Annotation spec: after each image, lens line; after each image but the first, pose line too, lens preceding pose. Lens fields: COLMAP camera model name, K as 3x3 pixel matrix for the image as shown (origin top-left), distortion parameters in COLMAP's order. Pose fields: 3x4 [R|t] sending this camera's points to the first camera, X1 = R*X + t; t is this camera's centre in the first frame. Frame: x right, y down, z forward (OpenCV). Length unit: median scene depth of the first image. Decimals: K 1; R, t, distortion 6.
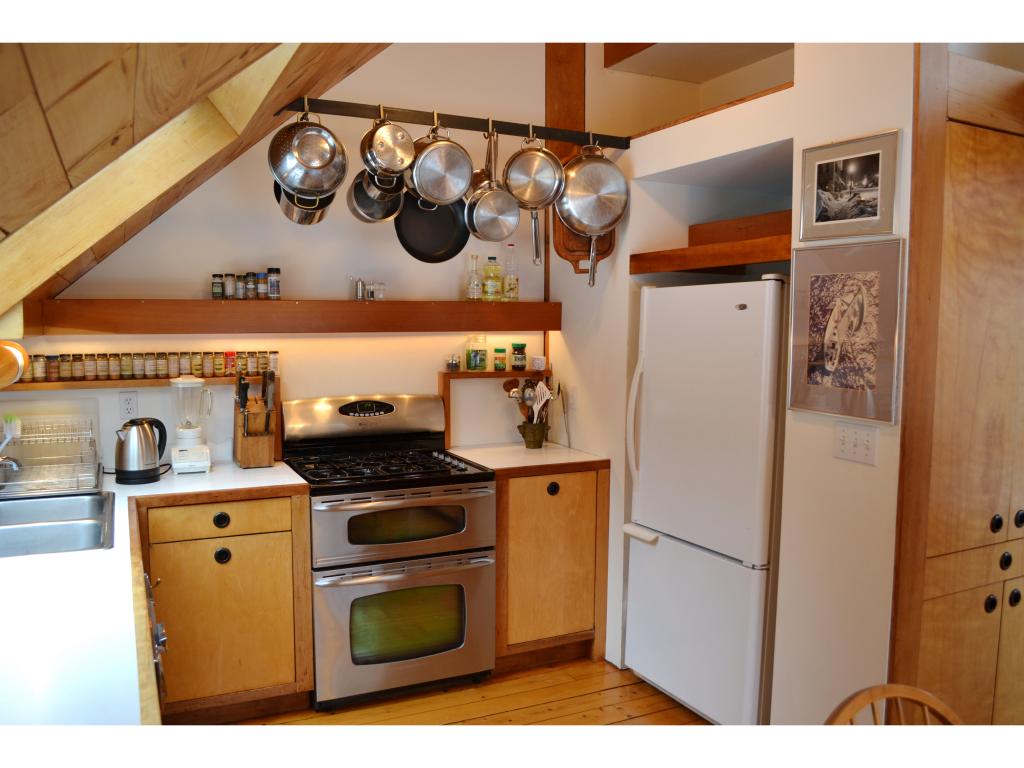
lens RADIAL K [[819.9, 0, 510.3], [0, 819.9, 382.5], [0, 0, 1]] dist [-0.081634, 0.011051]
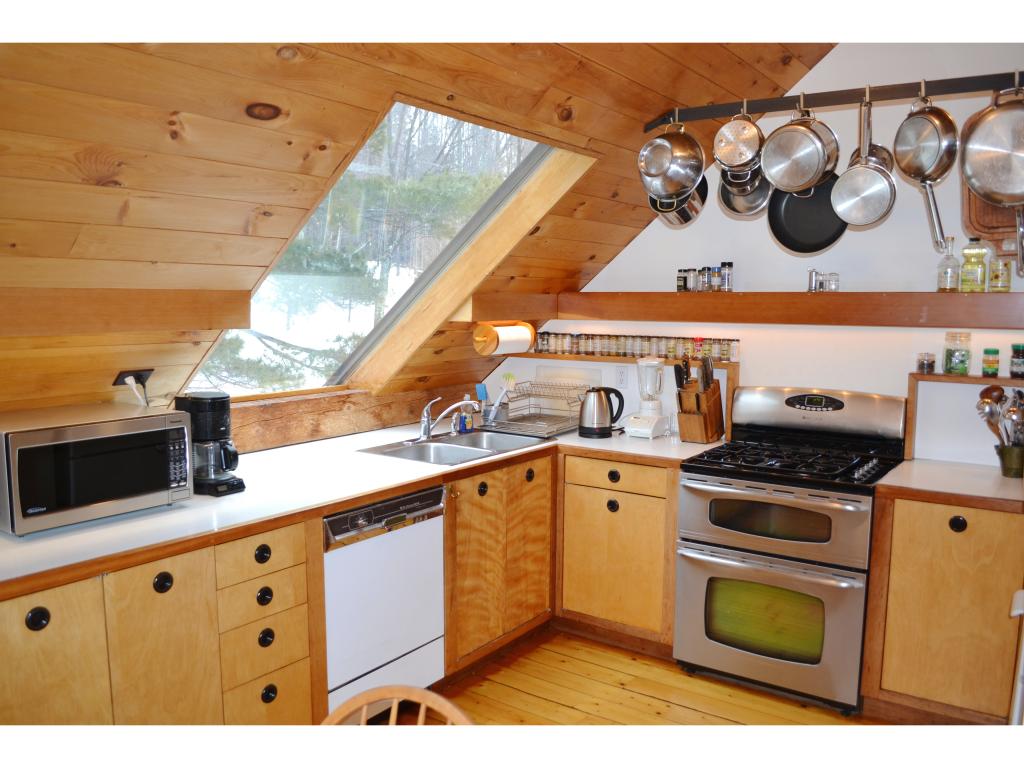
lens RADIAL K [[819.9, 0, 508.4], [0, 819.9, 382.6], [0, 0, 1]] dist [-0.081634, 0.011051]
pose [[0.473736, 0.087055, -0.876353, 0.541087], [-0.069486, 0.995695, 0.061347, -0.028125], [0.877921, 0.031832, 0.477746, 0.237720]]
